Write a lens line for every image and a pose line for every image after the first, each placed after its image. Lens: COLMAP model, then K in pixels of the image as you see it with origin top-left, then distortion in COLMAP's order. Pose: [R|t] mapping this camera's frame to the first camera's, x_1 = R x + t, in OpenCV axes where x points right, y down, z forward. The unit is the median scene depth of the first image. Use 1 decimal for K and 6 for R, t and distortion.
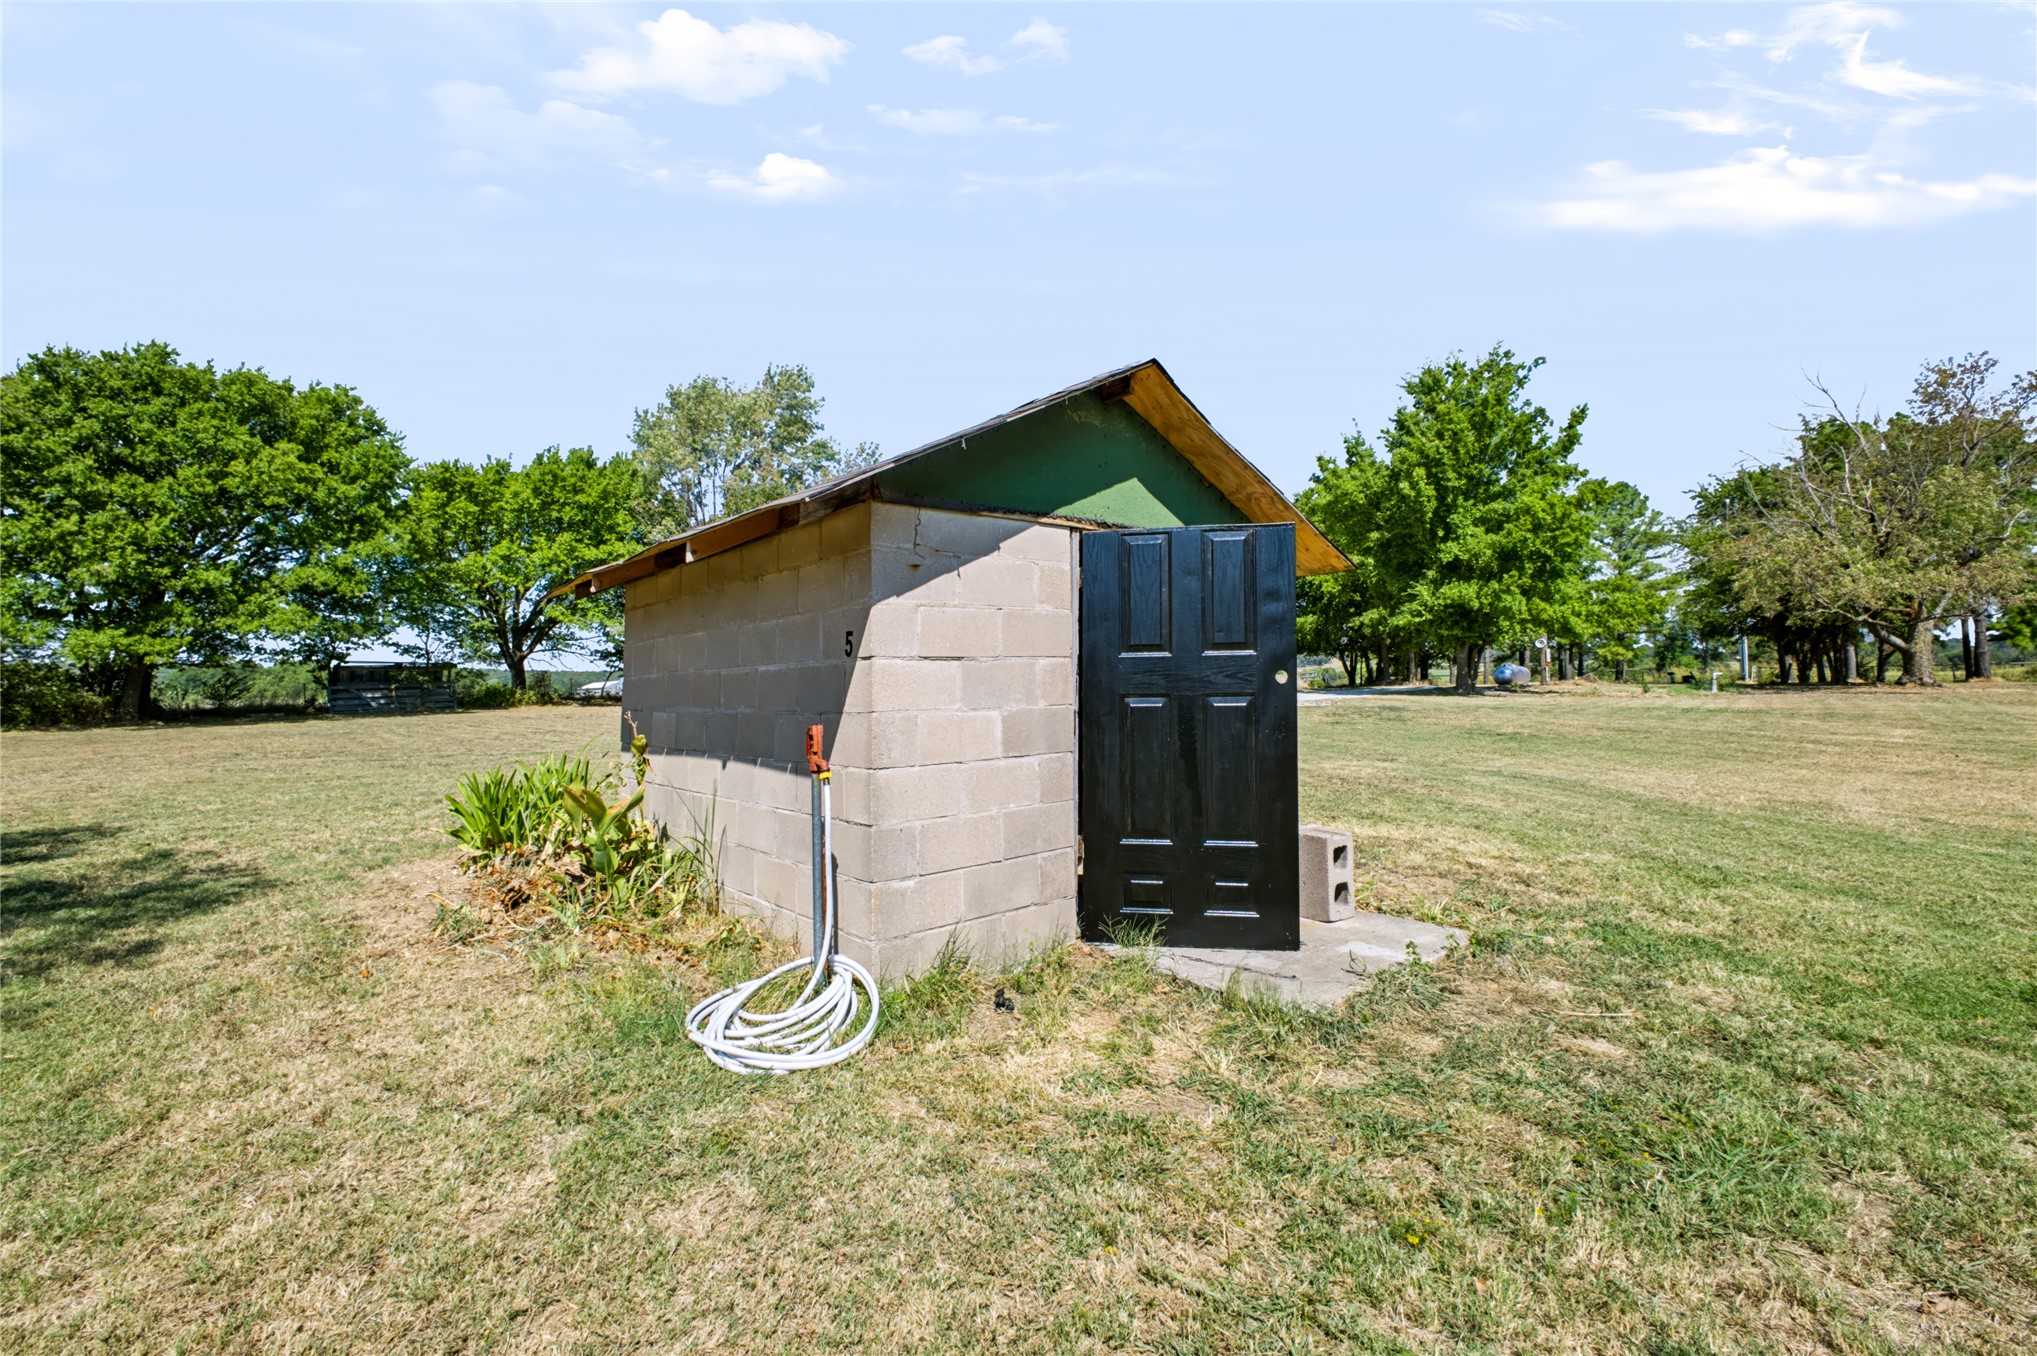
lens RADIAL K [[905.2, 0, 1018.0], [0, 905.2, 668.1], [0, 0, 1]] dist [0.011317, -0.000605]
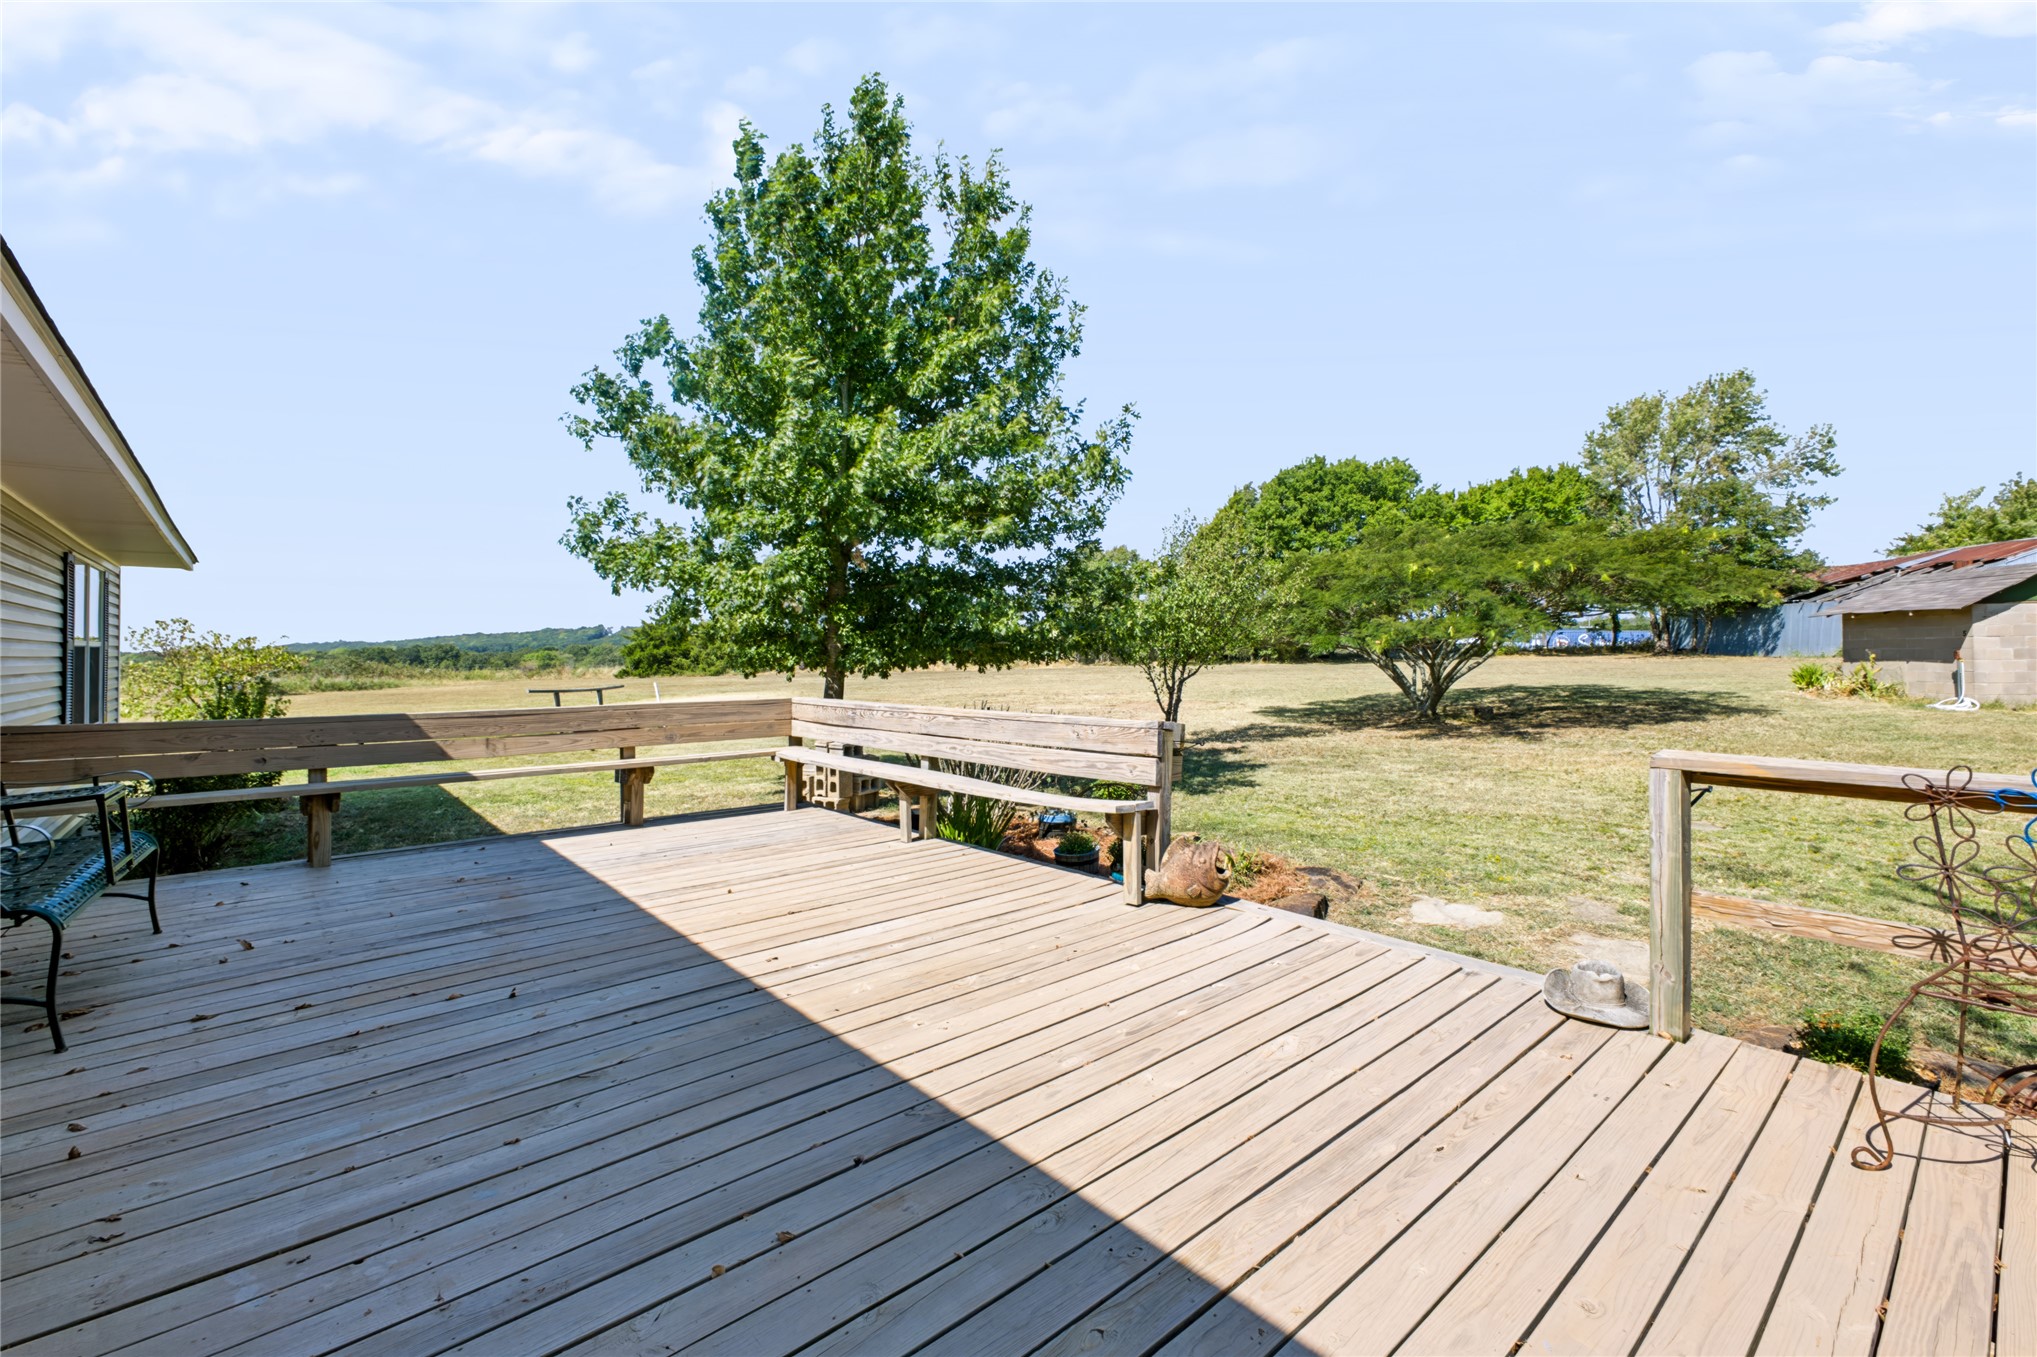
lens RADIAL K [[883.4, 0, 1015.9], [0, 883.4, 618.0], [0, 0, 1]] dist [0.000750, -0.000033]
pose [[0.654542, -0.017687, -0.755819, 0.006861], [0.012632, 0.999843, -0.012458, -0.012550], [0.755920, -0.001393, 0.654662, -0.638354]]
